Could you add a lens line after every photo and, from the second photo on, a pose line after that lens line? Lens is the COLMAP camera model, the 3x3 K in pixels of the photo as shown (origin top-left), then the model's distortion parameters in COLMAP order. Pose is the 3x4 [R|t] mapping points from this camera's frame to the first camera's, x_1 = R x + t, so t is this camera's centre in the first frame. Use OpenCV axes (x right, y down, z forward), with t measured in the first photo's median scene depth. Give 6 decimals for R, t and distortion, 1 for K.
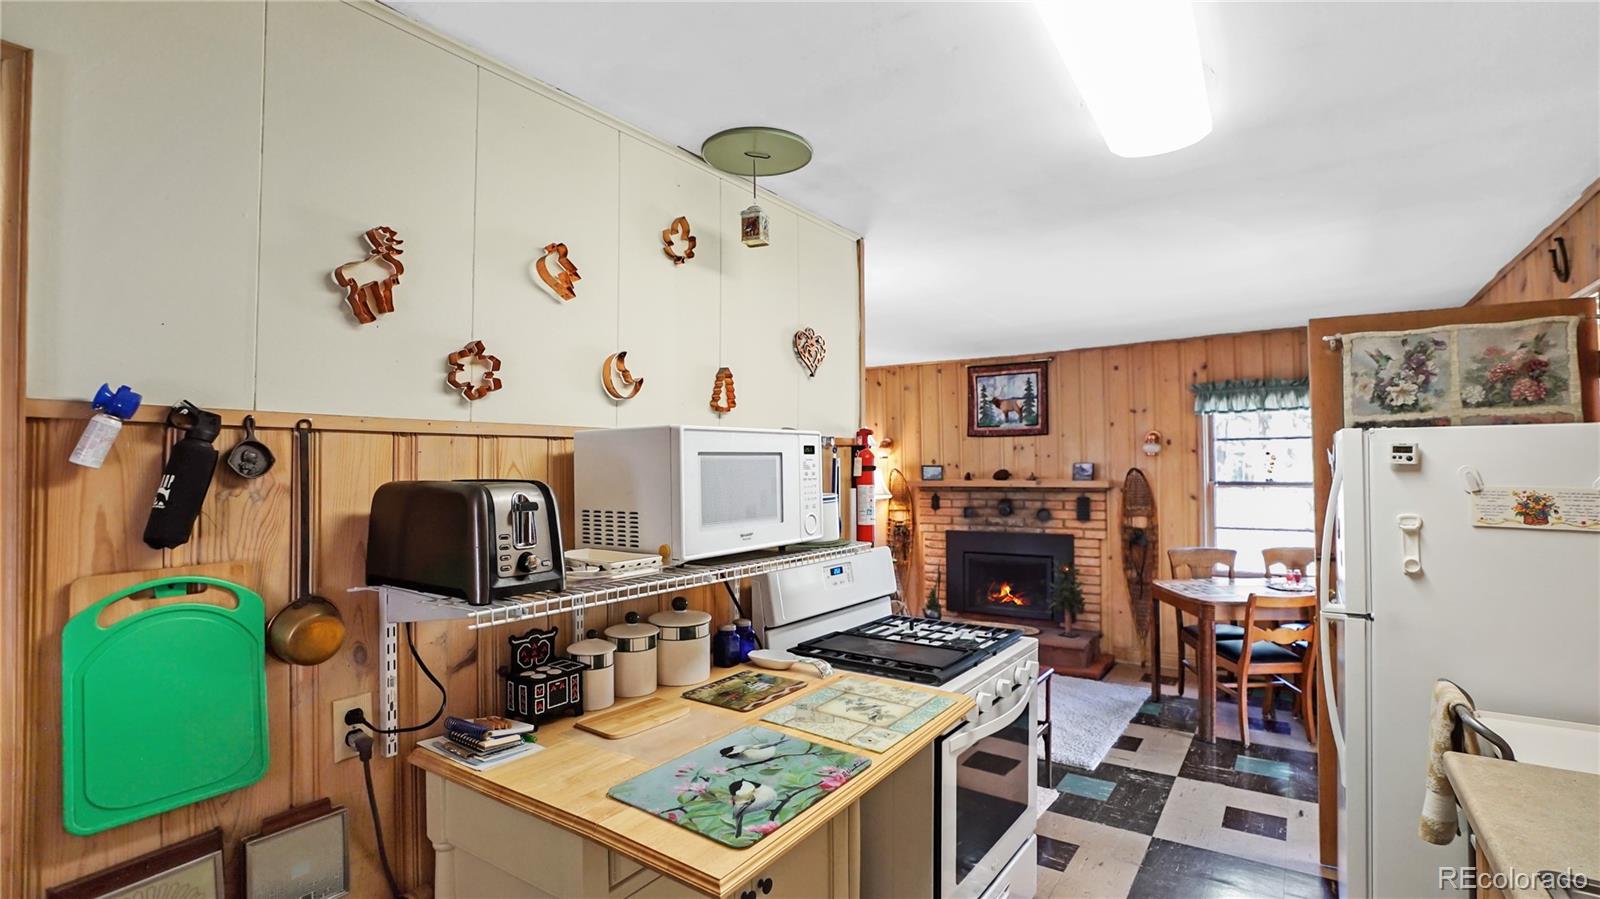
lens RADIAL K [[745.3, 0, 800.0], [0, 745.3, 449.5], [0, 0, 1]] dist [-0.077478, 0.031621]
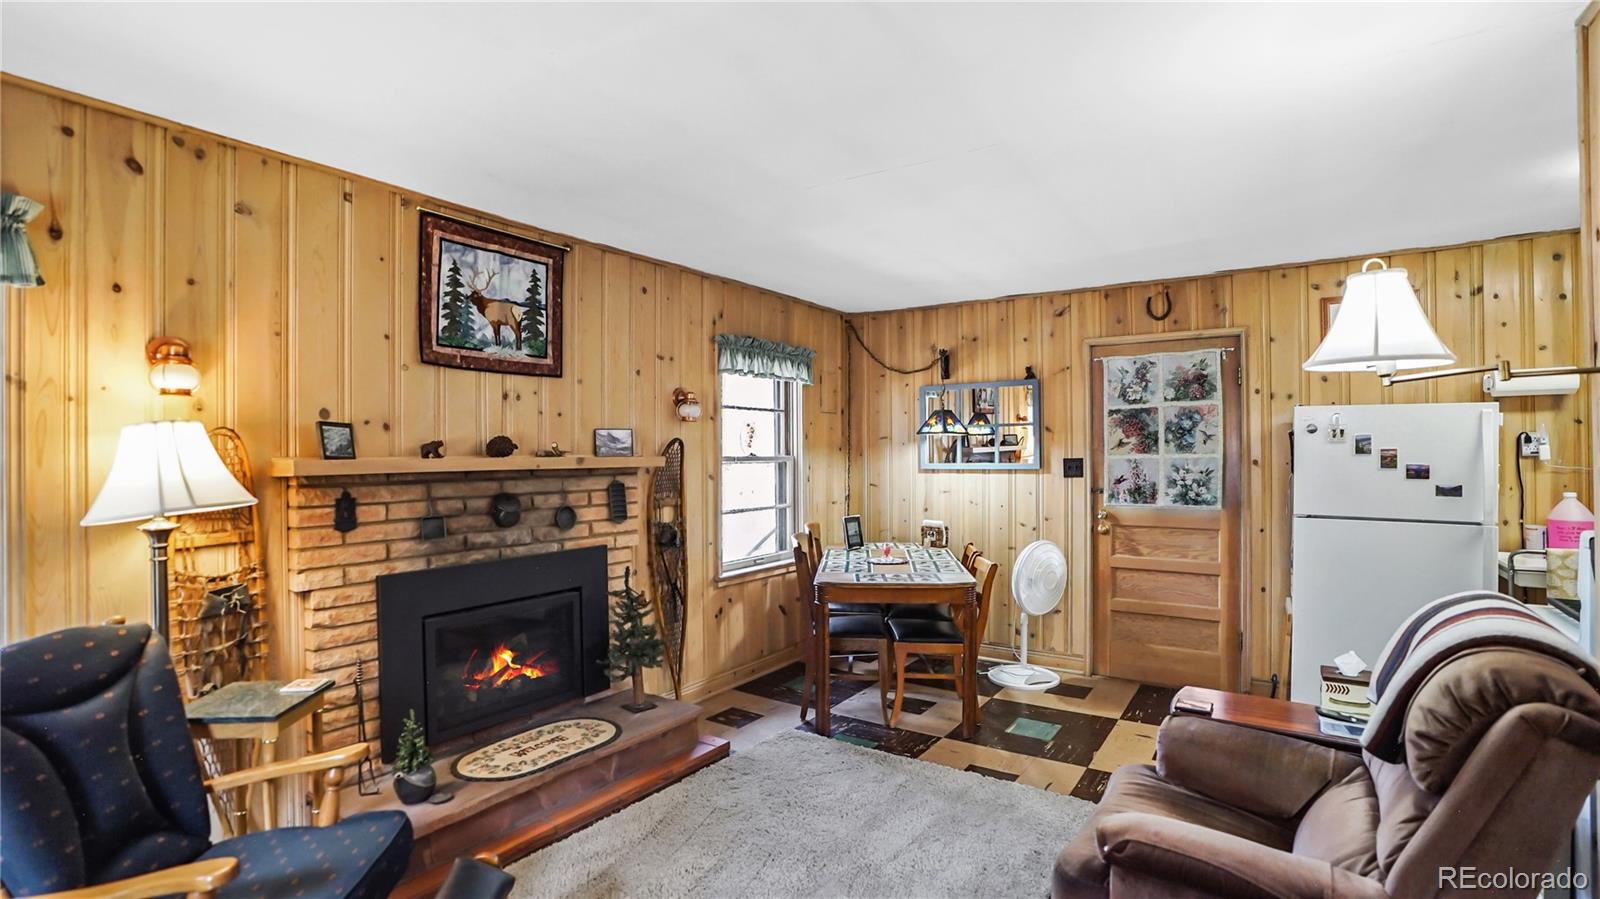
lens RADIAL K [[745.3, 0, 800.0], [0, 745.3, 449.5], [0, 0, 1]] dist [-0.077478, 0.031621]
pose [[-0.022663, 0.011332, 0.999679, -0.237720], [-0.019460, 0.999741, -0.011774, 0.038400], [-0.999554, -0.019721, -0.022436, 0.813968]]
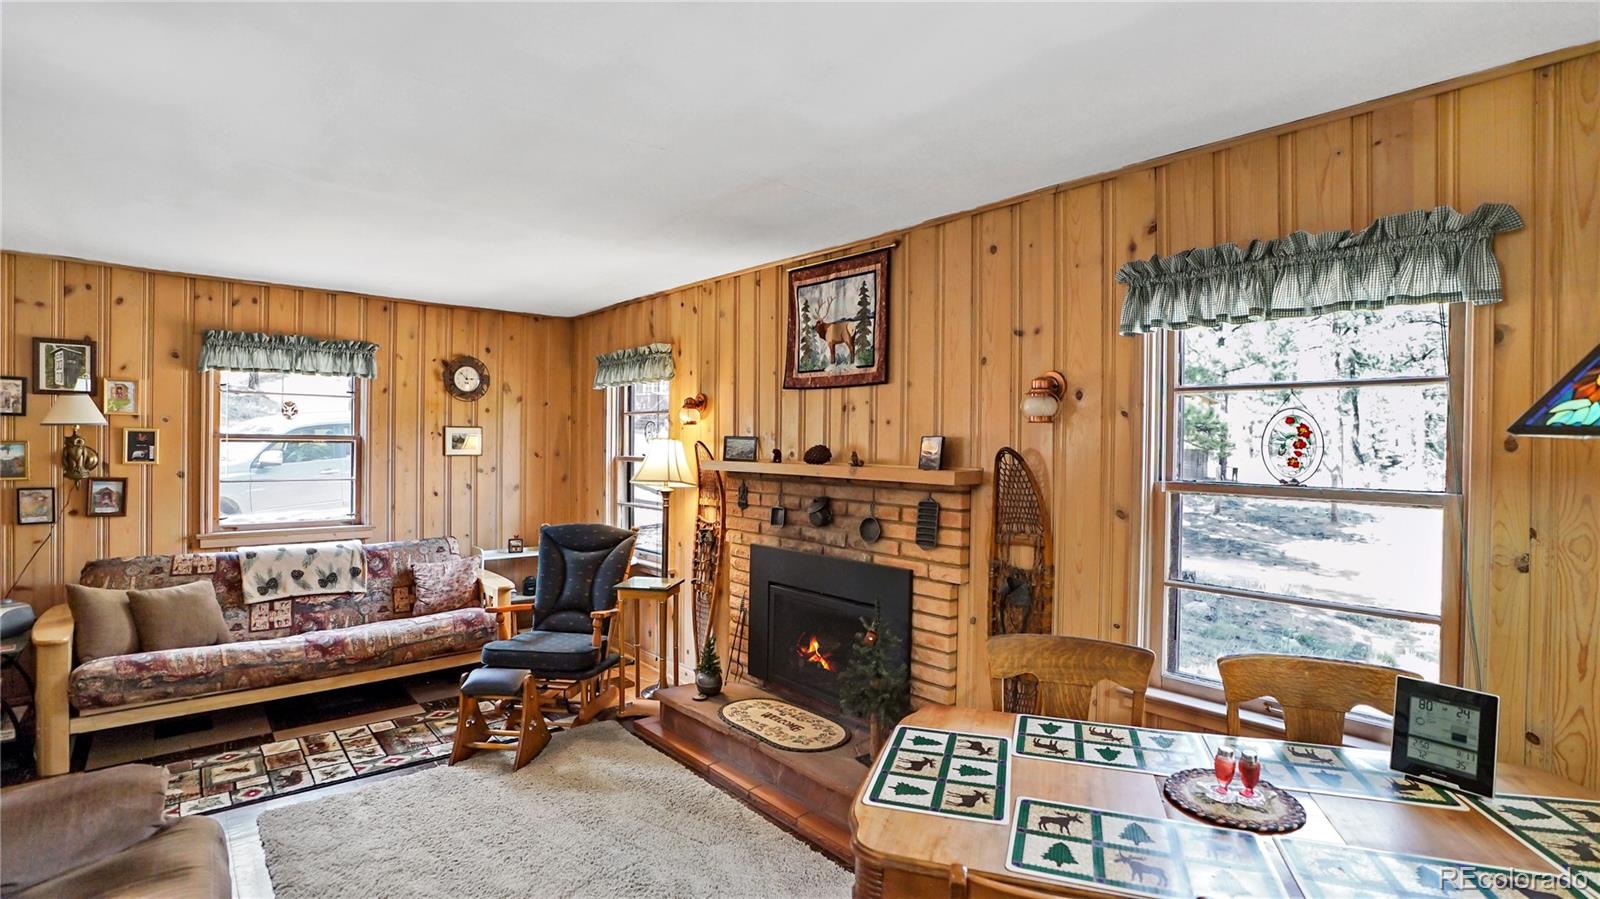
lens RADIAL K [[745.3, 0, 800.0], [0, 745.3, 449.5], [0, 0, 1]] dist [-0.077478, 0.031621]
pose [[0.973809, 0.024024, -0.226094, 0.392254], [-0.016623, 0.999264, 0.034580, 0.010651], [0.226759, -0.029916, 0.973491, 0.441829]]
